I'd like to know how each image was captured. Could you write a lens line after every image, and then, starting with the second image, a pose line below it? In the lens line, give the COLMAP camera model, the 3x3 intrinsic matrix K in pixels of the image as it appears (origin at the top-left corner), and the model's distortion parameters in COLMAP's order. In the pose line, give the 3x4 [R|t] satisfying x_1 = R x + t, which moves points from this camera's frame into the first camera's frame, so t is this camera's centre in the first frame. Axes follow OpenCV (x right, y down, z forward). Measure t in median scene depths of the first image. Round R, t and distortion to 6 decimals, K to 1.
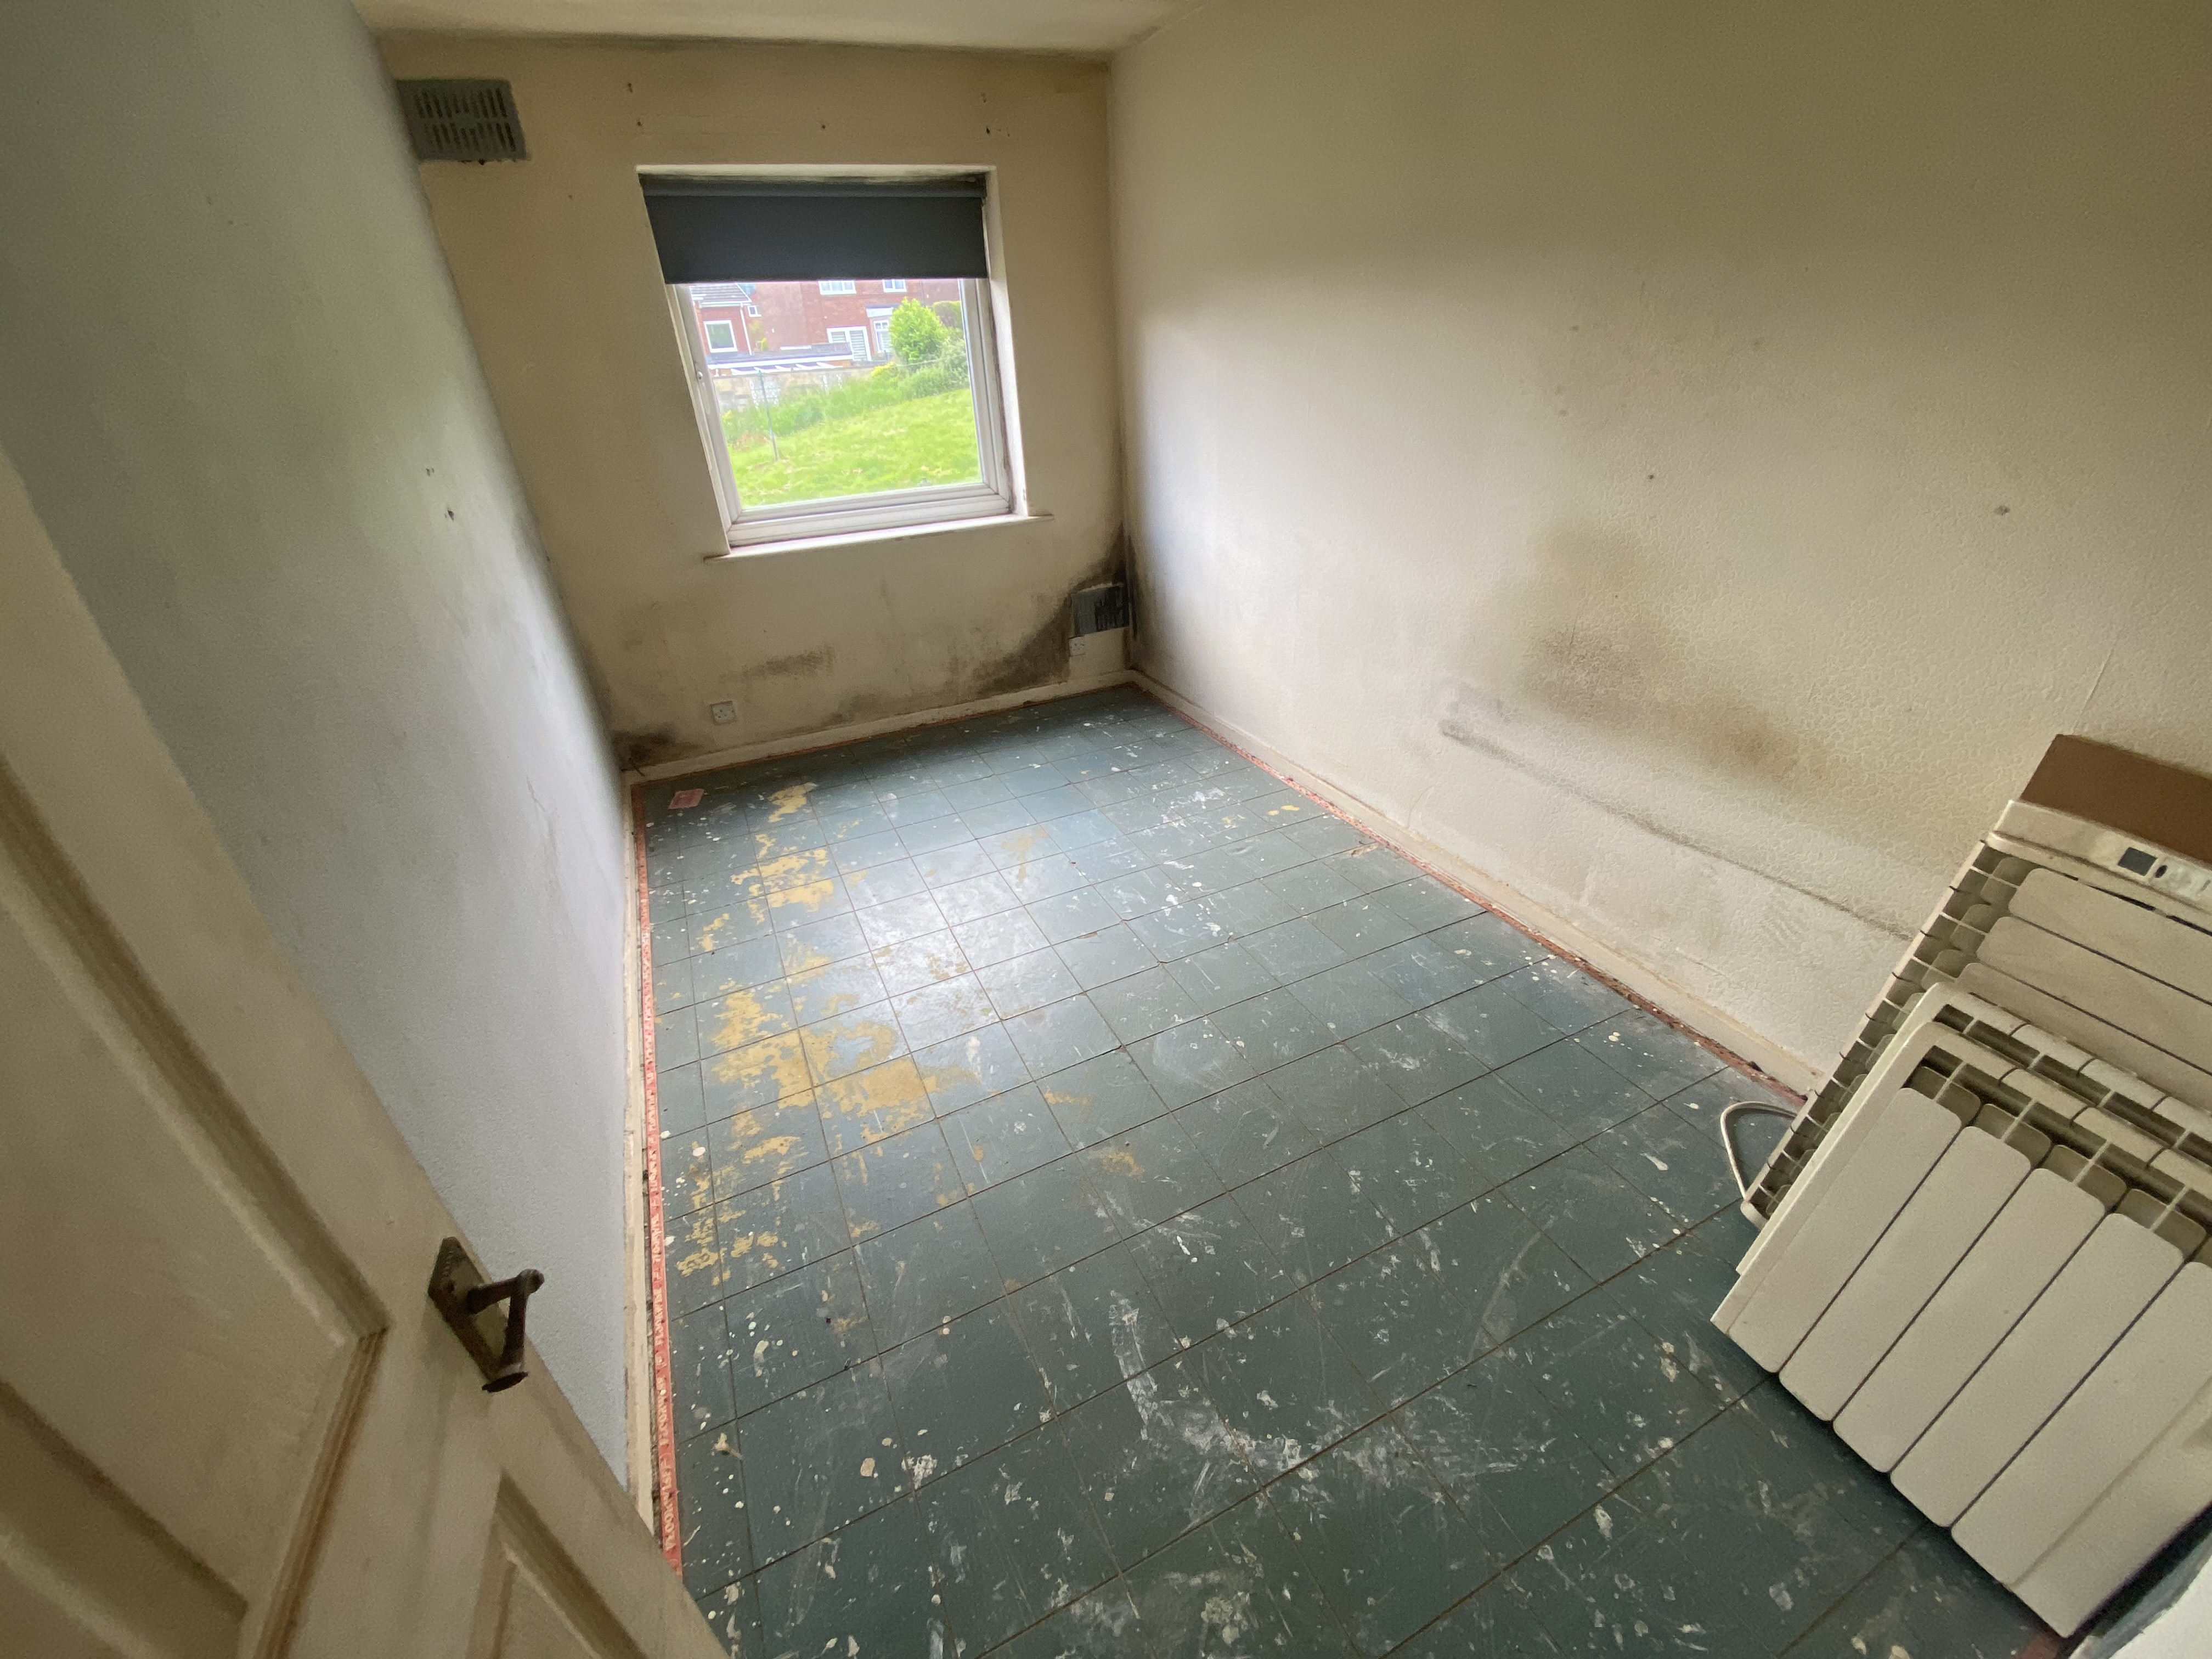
lens RADIAL K [[897.6, 0, 1106.0], [0, 897.6, 829.5], [0, 0, 1]] dist [0.000150, -0.000058]
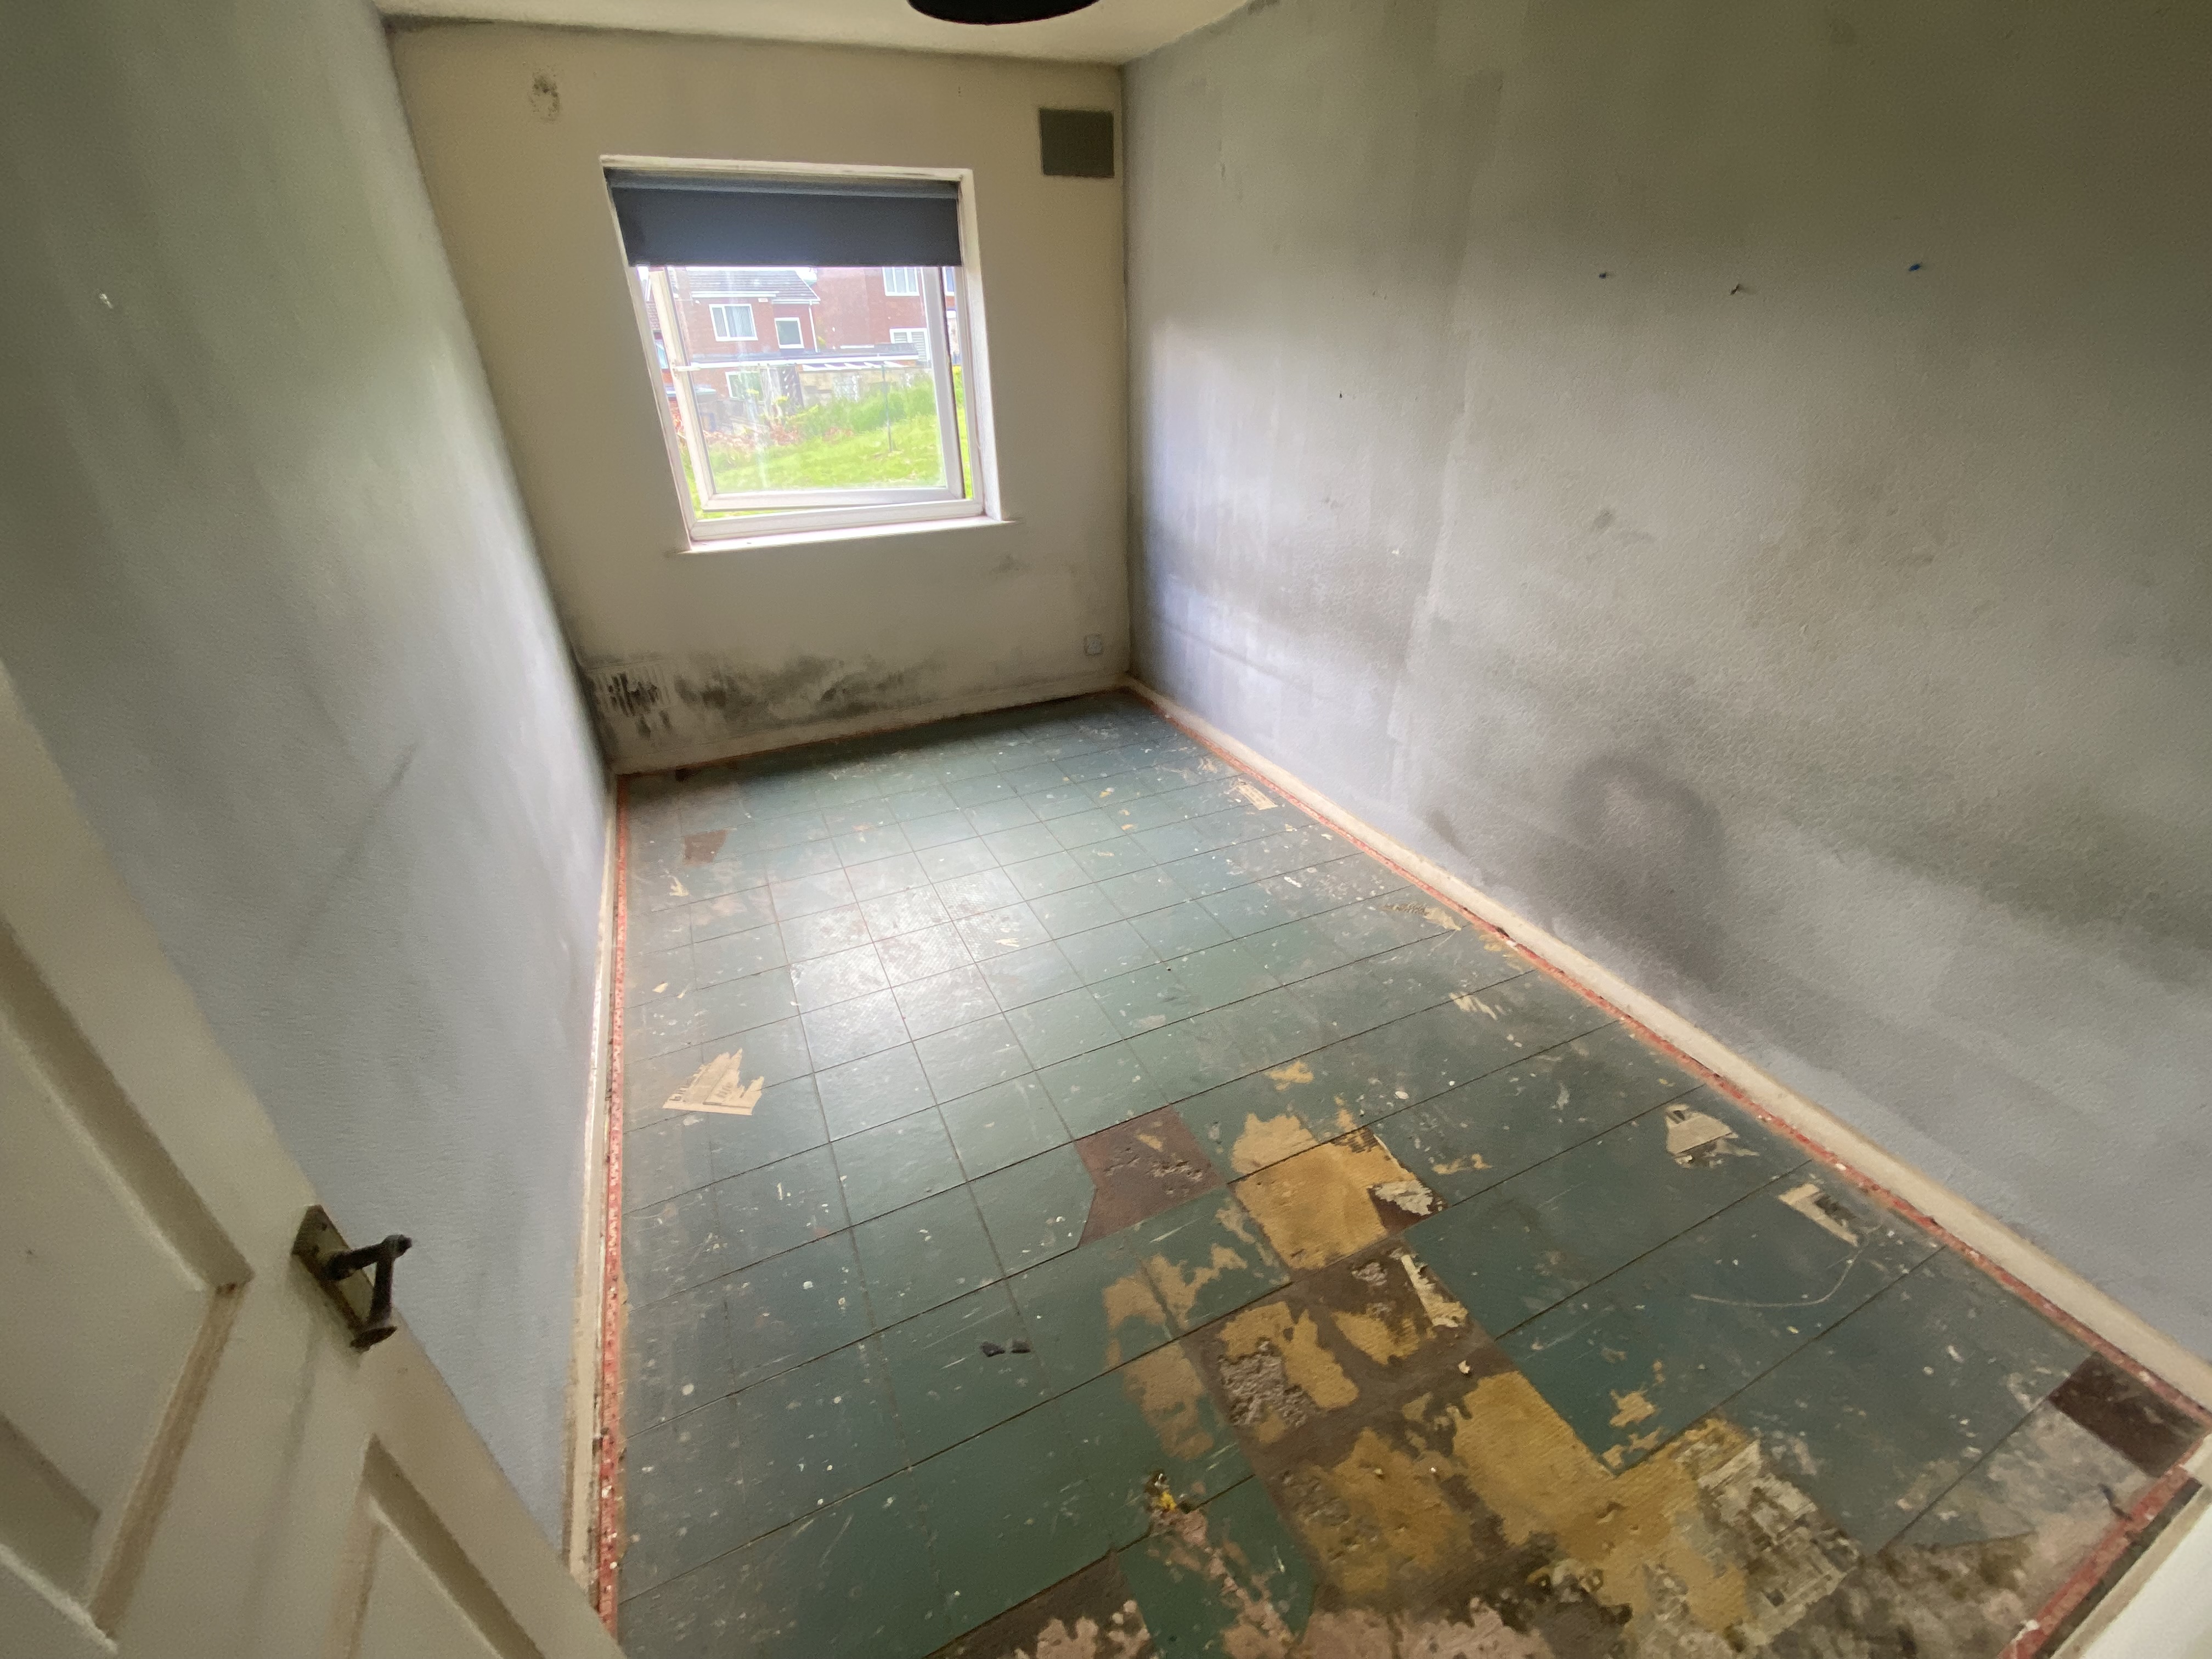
lens RADIAL K [[887.8, 0, 1106.0], [0, 887.8, 829.5], [0, 0, 1]] dist [0.000776, 0.000052]
pose [[0.997450, 0.059518, -0.039387, 0.103404], [-0.059663, 0.998215, -0.002520, -0.009367], [0.039167, 0.004864, 0.999221, 0.016264]]
